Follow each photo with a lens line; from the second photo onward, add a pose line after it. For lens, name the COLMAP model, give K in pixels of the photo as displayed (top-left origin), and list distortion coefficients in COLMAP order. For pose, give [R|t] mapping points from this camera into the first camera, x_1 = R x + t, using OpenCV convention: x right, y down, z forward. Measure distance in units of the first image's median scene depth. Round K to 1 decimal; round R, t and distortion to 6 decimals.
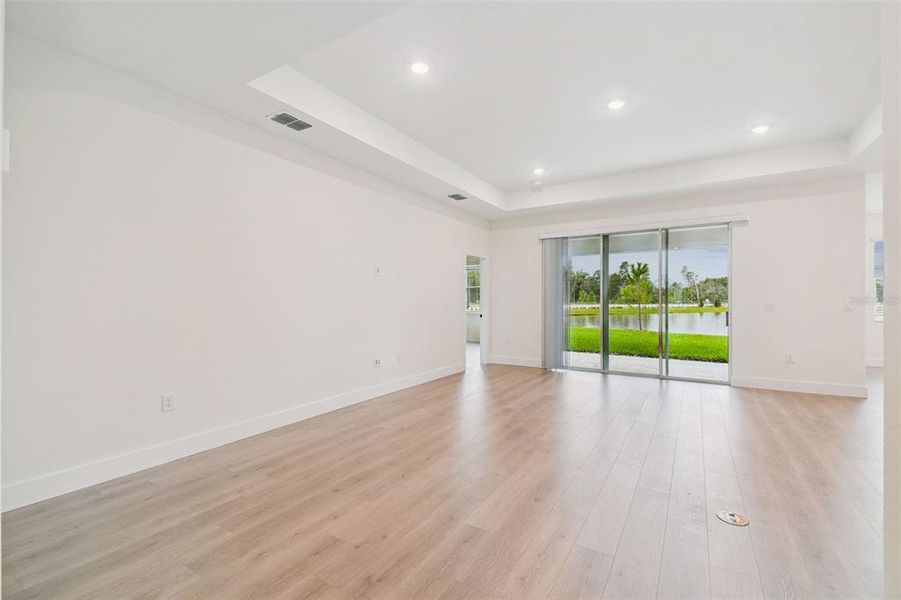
lens RADIAL K [[394.7, 0, 449.0], [0, 394.7, 299.3], [0, 0, 1]] dist [0.045200, -0.021006]
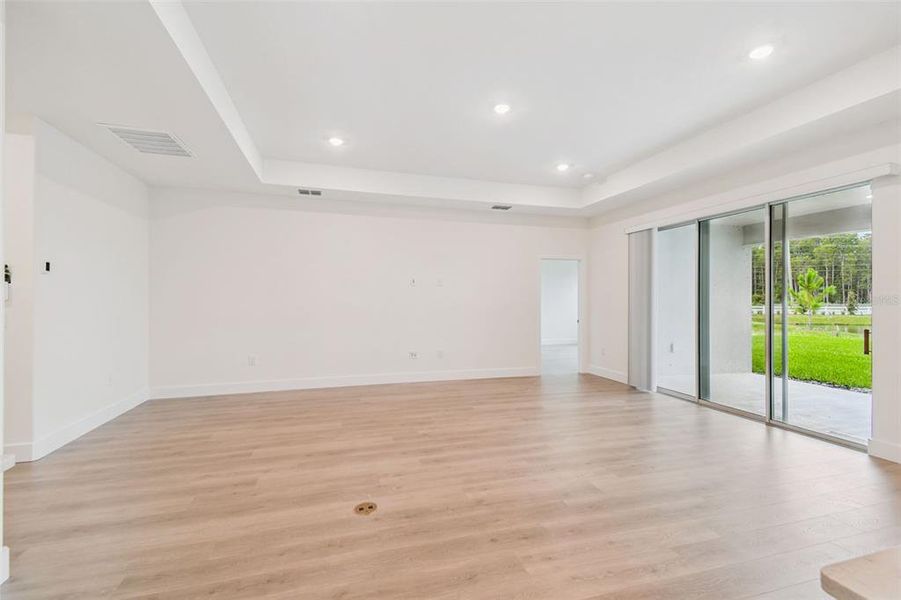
lens RADIAL K [[394.7, 0, 449.0], [0, 394.7, 299.3], [0, 0, 1]] dist [0.045200, -0.021006]
pose [[0.736299, 0.002995, -0.676650, 0.642691], [0.000572, 0.999987, 0.005049, -0.019692], [0.676656, -0.004104, 0.736288, 0.135044]]
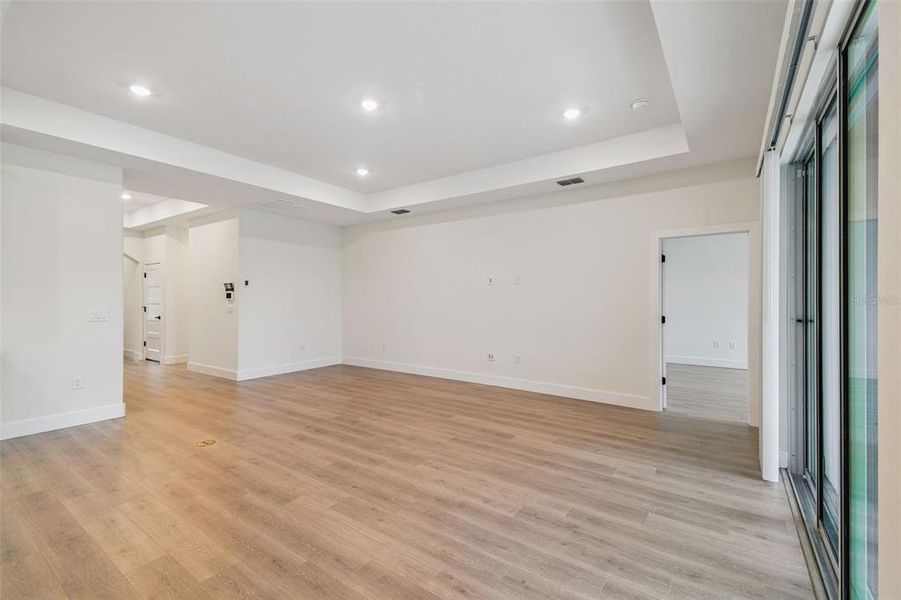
lens RADIAL K [[394.7, 0, 449.0], [0, 394.7, 299.3], [0, 0, 1]] dist [0.045200, -0.021006]
pose [[-0.082879, 0.000131, -0.996560, 0.884378], [0.004808, 0.999988, -0.000269, -0.014548], [0.996548, -0.004814, -0.082879, 0.837394]]
